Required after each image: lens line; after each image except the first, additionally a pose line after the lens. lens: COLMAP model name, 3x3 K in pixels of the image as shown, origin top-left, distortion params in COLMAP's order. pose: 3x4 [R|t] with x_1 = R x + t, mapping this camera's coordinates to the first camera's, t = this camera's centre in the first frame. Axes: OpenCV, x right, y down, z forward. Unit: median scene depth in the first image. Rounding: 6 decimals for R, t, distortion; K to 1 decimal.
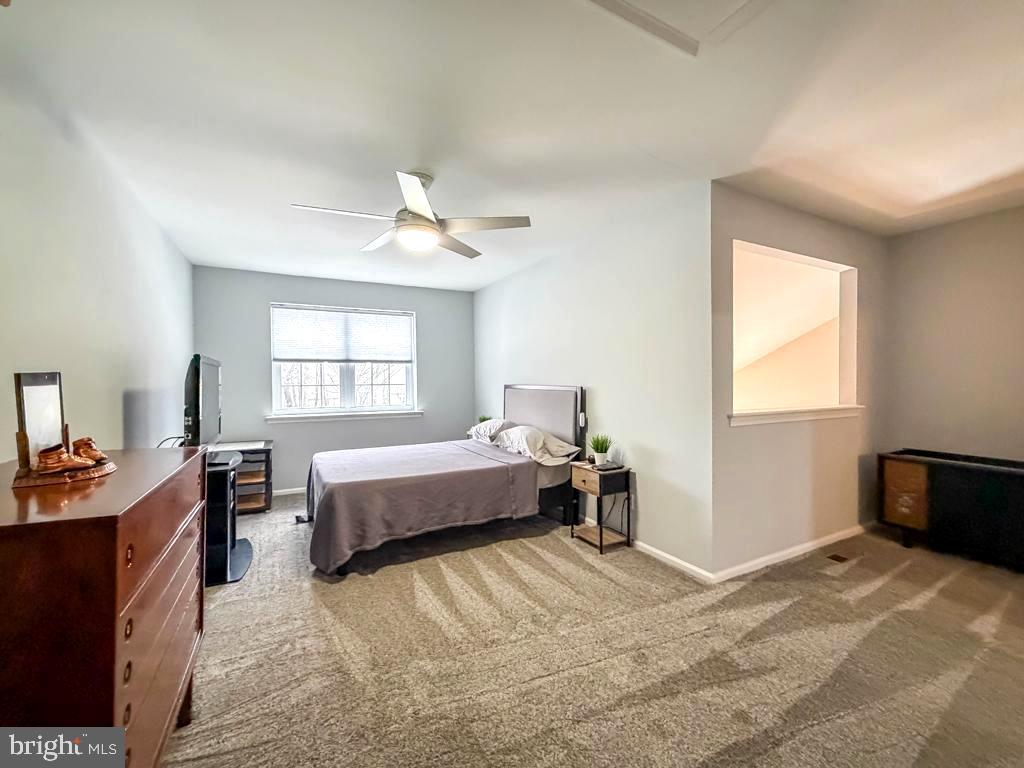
lens RADIAL K [[424.7, 0, 518.4], [0, 424.7, 384.1], [0, 0, 1]] dist [0.003922, -0.000704]
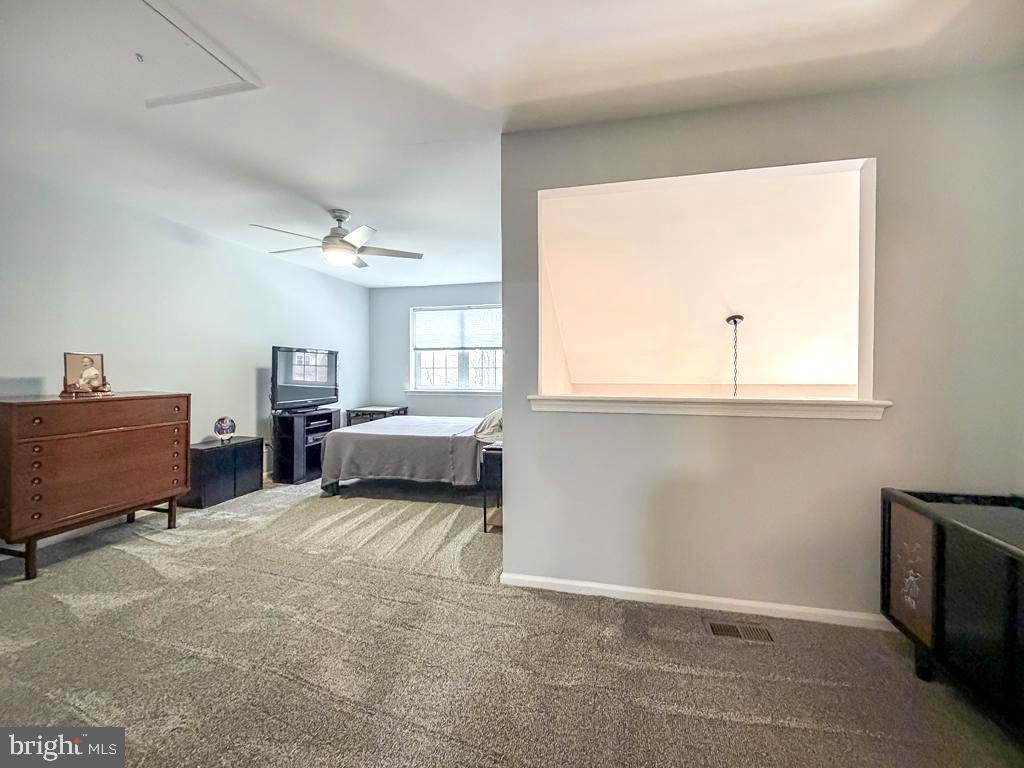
lens RADIAL K [[424.7, 0, 520.2], [0, 424.7, 376.0], [0, 0, 1]] dist [0.003922, -0.000704]
pose [[0.749063, 0.015767, -0.662311, 0.888854], [-0.010256, 0.999873, 0.012204, 0.015032], [0.662420, -0.002349, 0.749129, 0.289091]]
